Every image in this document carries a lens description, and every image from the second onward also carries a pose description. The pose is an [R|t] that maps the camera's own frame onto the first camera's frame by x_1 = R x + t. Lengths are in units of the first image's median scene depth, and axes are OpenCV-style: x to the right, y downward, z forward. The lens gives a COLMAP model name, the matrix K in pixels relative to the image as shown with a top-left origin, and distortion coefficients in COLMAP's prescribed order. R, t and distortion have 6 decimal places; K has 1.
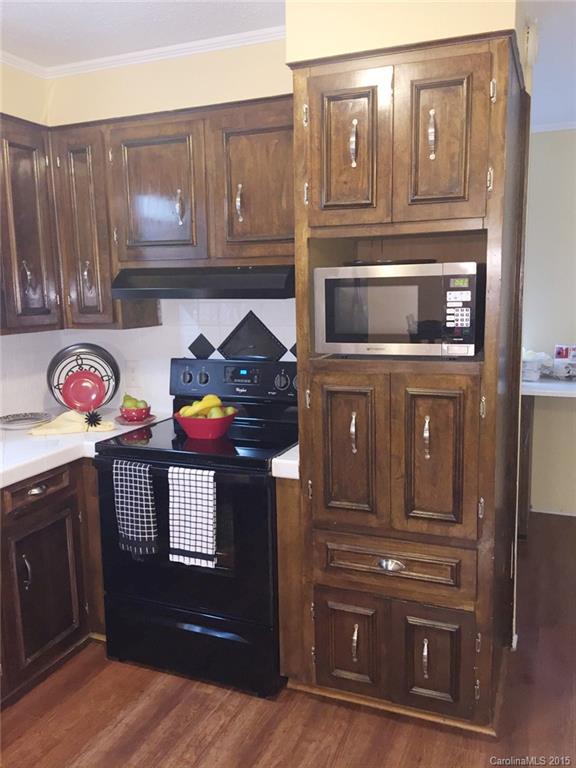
lens RADIAL K [[643.6, 0, 288.0], [0, 643.6, 384.0], [0, 0, 1]] dist [0.073204, -0.100452]
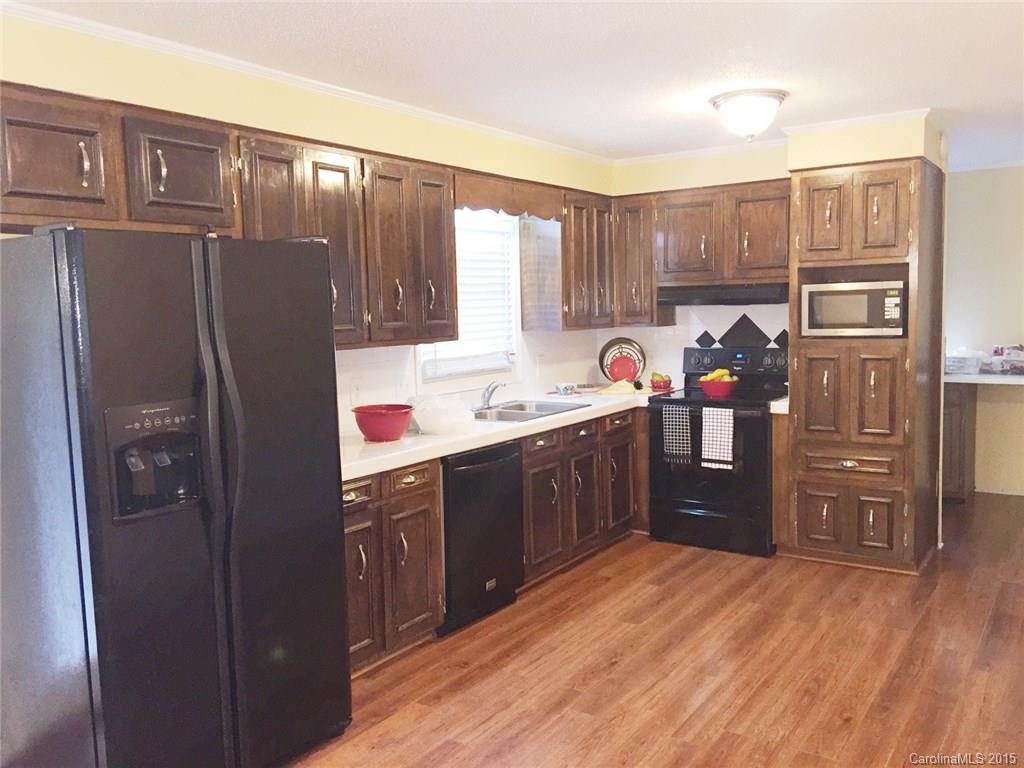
lens RADIAL K [[858.2, 0, 514.4], [0, 858.2, 387.6], [0, 0, 1]] dist [0.073204, -0.100452]
pose [[0.980471, 0.013722, -0.196185, -0.231504], [-0.023918, 0.998478, -0.049700, 0.203635], [0.195204, 0.053421, 0.979307, -1.253746]]
